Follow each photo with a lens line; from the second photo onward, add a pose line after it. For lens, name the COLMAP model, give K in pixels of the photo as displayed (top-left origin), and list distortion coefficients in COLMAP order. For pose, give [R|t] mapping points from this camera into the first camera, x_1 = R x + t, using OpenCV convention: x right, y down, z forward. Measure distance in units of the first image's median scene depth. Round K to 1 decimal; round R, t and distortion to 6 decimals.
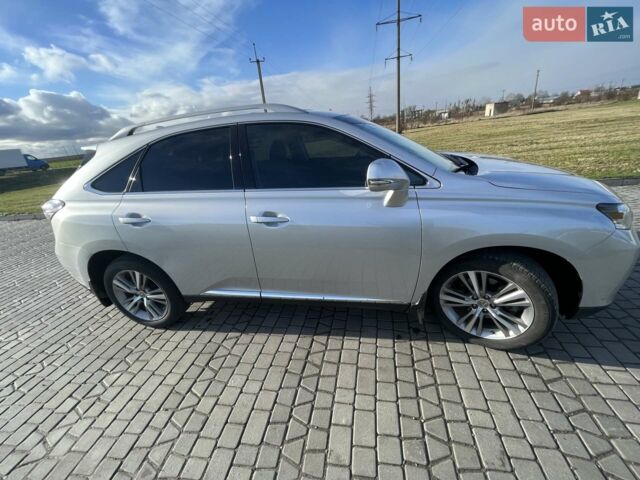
lens RADIAL K [[262.4, 0, 320.0], [0, 262.4, 240.0], [0, 0, 1]] dist [-0.000510, -0.000050]
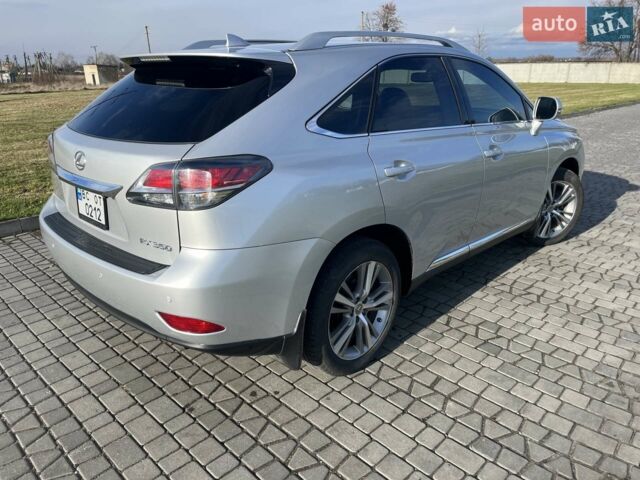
lens RADIAL K [[459.4, 0, 320.0], [0, 459.4, 240.0], [0, 0, 1]] dist [-0.003261, -0.000541]
pose [[0.565423, -0.184304, 0.803946, -1.584460], [0.269852, 0.962408, 0.030842, 0.005685], [-0.779408, 0.199507, 0.593902, 0.456117]]
